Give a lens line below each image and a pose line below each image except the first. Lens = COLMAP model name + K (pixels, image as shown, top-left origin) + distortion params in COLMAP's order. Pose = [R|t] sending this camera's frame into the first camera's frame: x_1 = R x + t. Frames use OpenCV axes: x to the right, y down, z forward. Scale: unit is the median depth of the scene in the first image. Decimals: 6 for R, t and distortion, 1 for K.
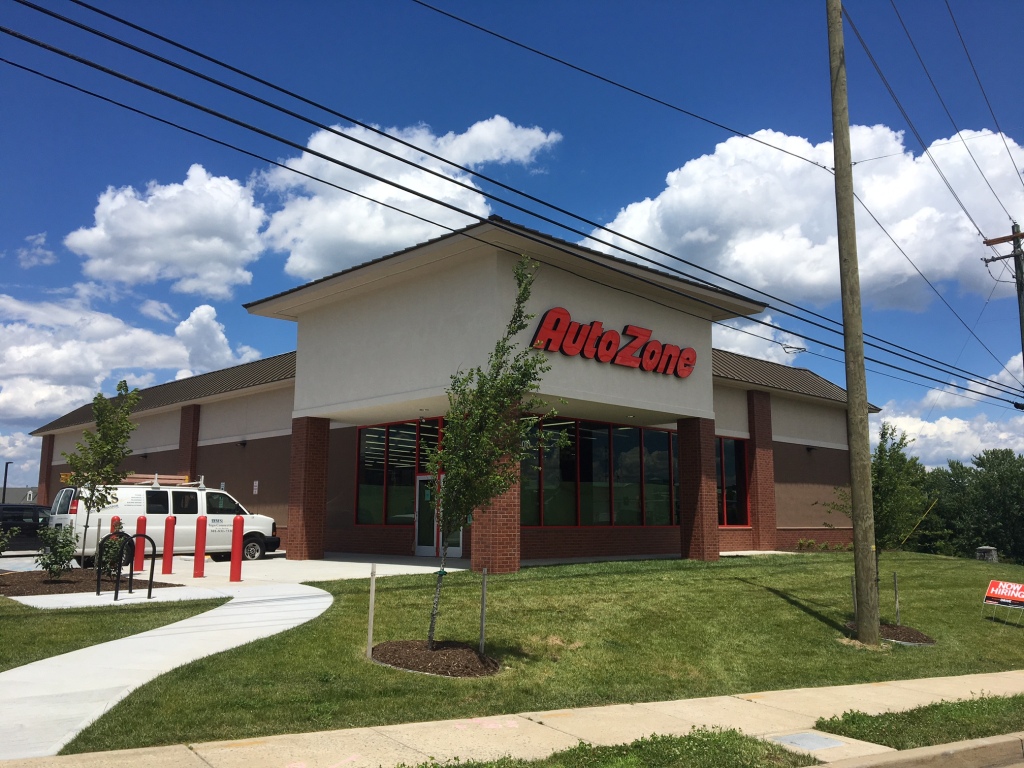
lens RADIAL K [[868.2, 0, 512.0], [0, 868.2, 384.0], [0, 0, 1]] dist [-0.011173, -0.002084]
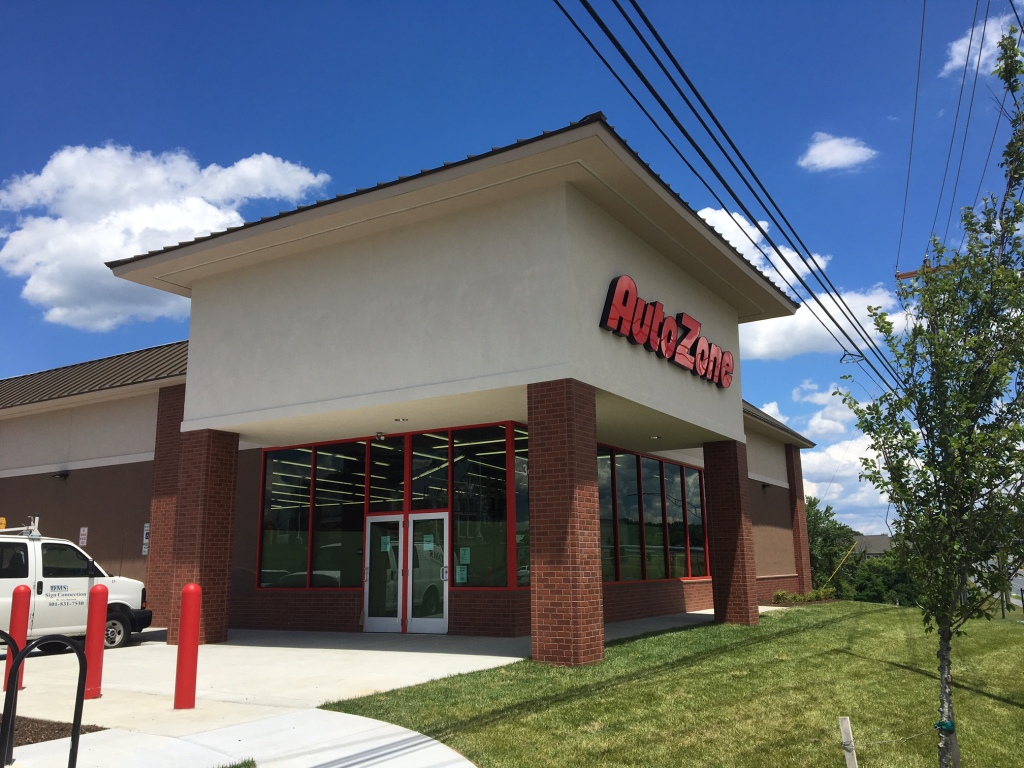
lens RADIAL K [[868.0, 0, 485.5], [0, 868.0, 379.4], [0, 0, 1]] dist [-0.008384, -0.002364]
pose [[0.969101, 0.034579, 0.244230, -0.191905], [-0.019871, 0.997851, -0.062430, 0.036395], [-0.245864, 0.055648, 0.967706, 0.285945]]
